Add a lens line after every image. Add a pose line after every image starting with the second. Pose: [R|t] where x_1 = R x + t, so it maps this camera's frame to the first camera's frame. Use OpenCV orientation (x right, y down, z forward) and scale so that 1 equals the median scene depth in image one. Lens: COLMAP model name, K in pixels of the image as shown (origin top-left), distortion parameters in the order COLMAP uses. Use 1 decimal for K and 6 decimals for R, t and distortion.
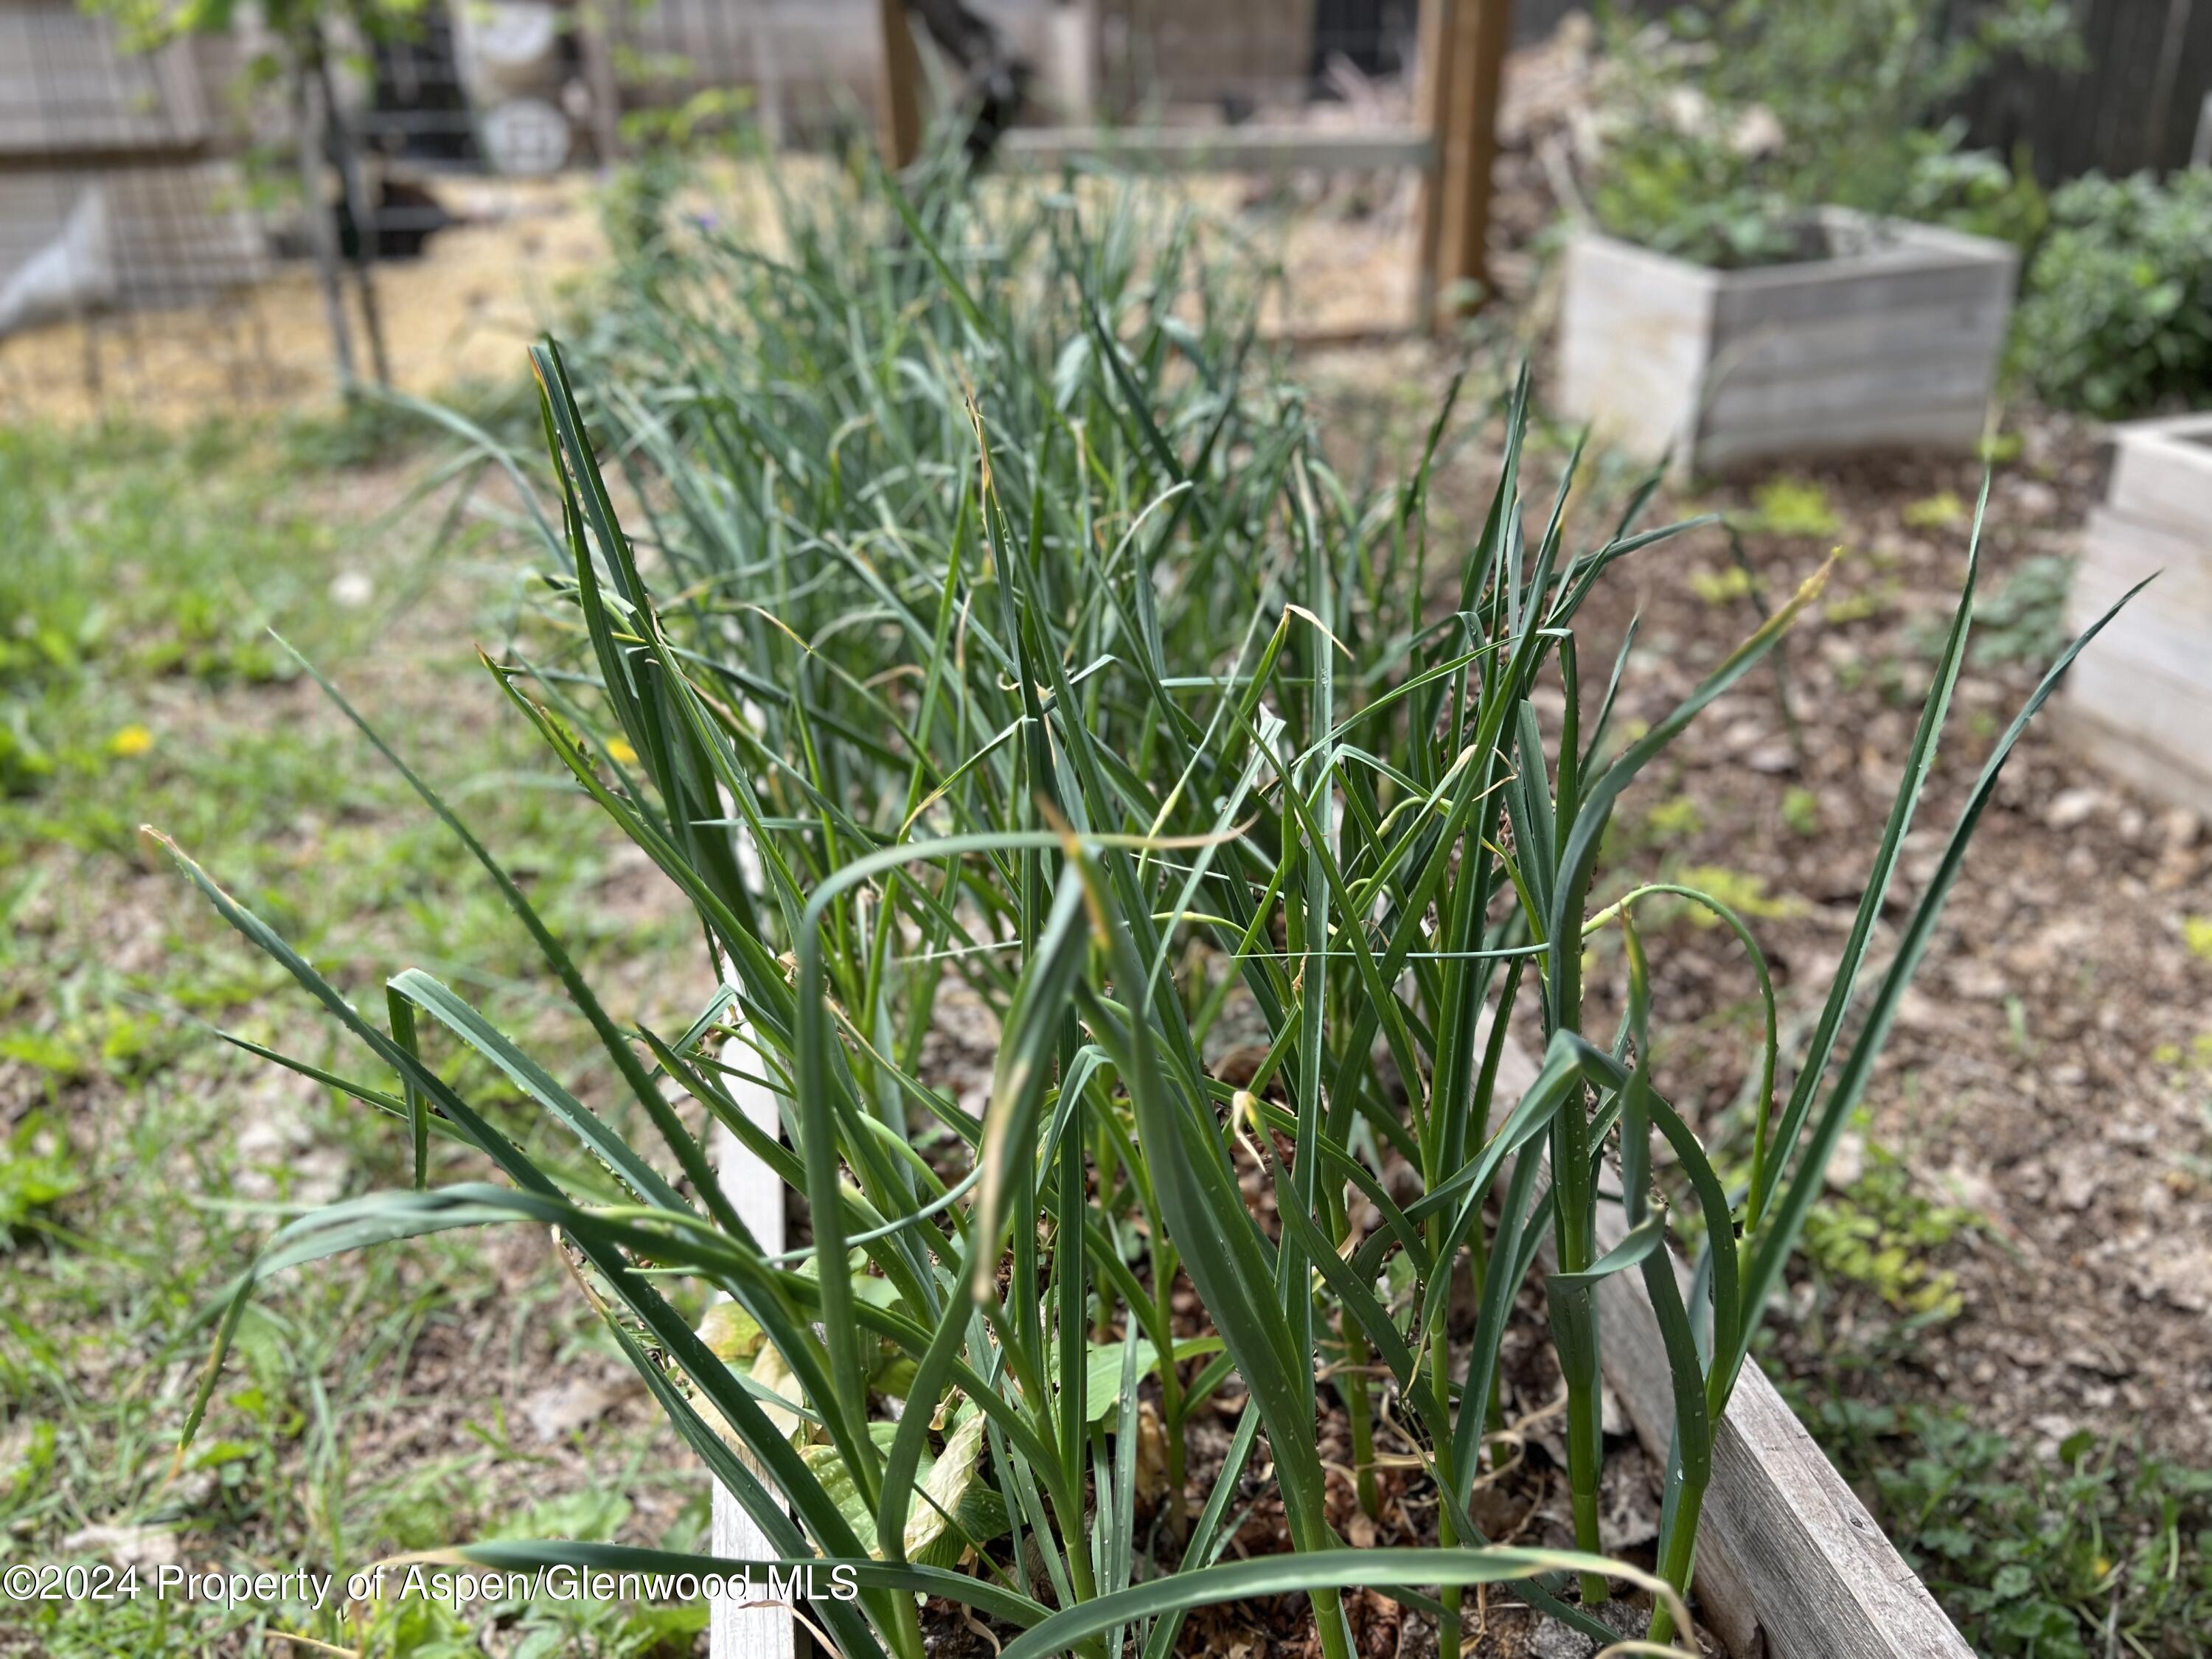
lens RADIAL K [[1653.5, 0, 1138.8], [0, 1653.5, 838.6], [0, 0, 1]] dist [0.053379, -0.062806]
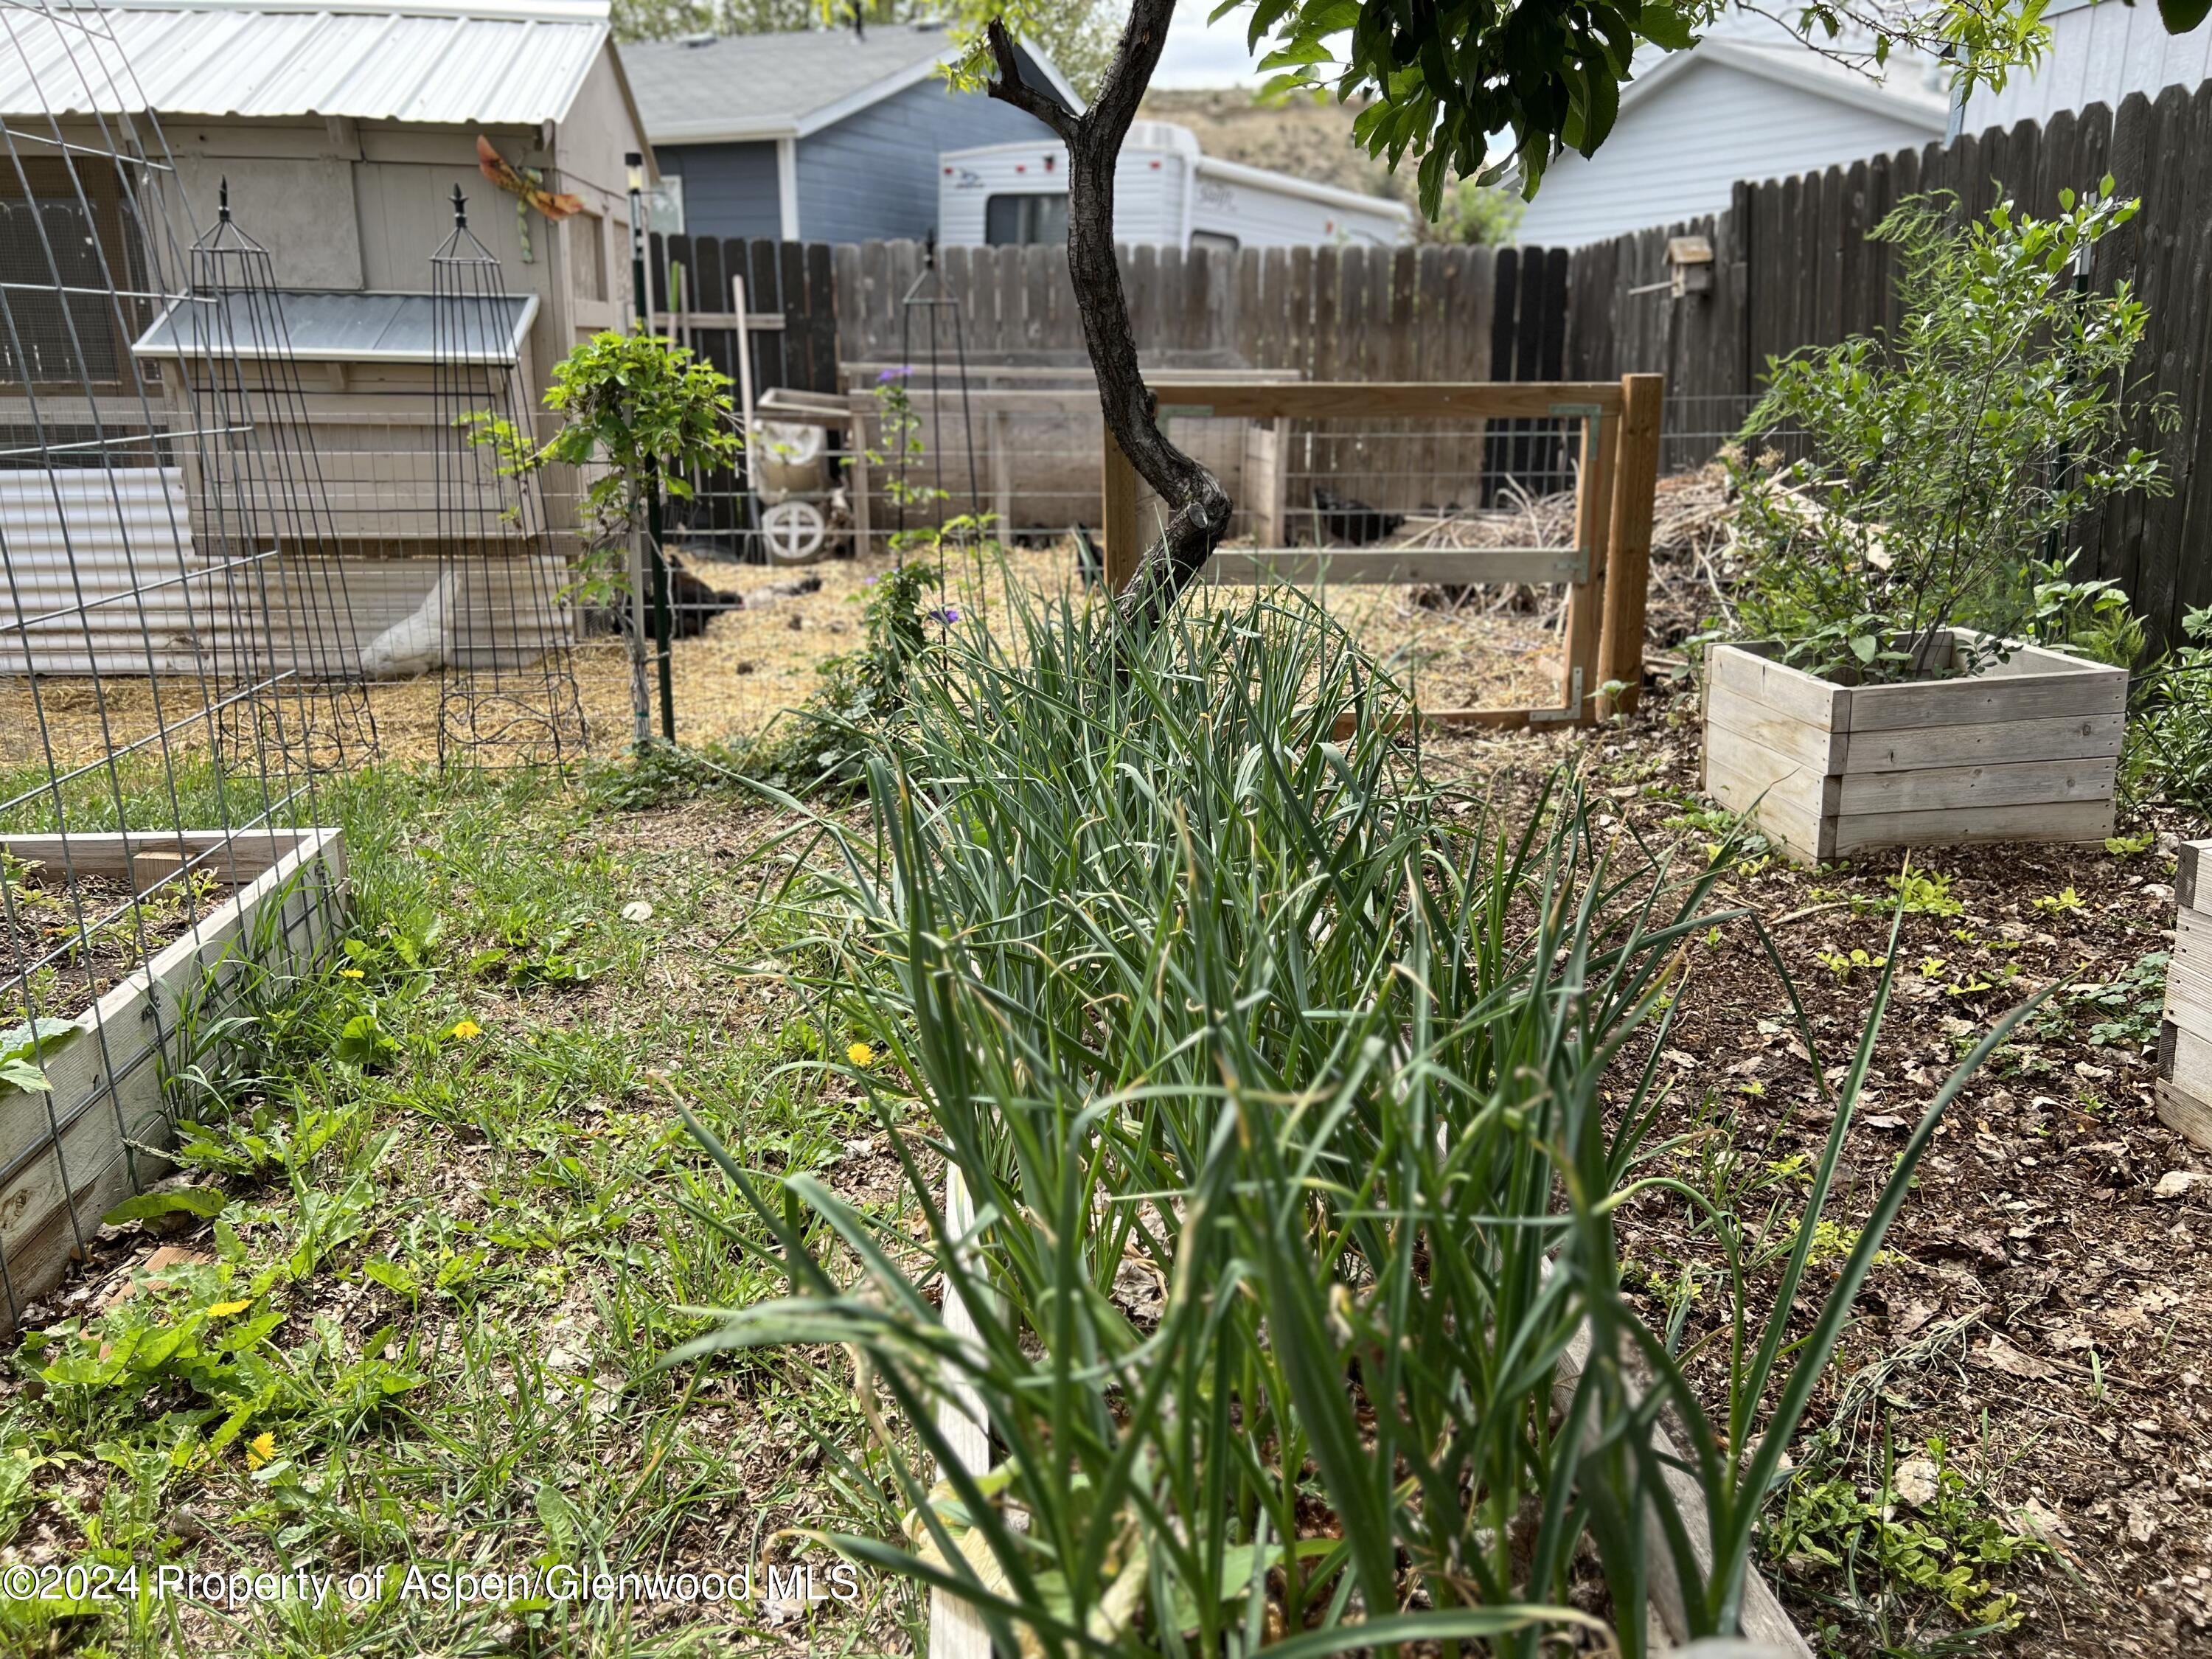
lens RADIAL K [[1653.5, 0, 1138.8], [0, 1653.5, 838.6], [0, 0, 1]] dist [0.053379, -0.062806]
pose [[0.993418, 0.037385, -0.108275, 0.010548], [-0.058626, 0.977999, -0.200201, 0.023819], [0.098409, 0.205231, 0.973754, -0.194150]]
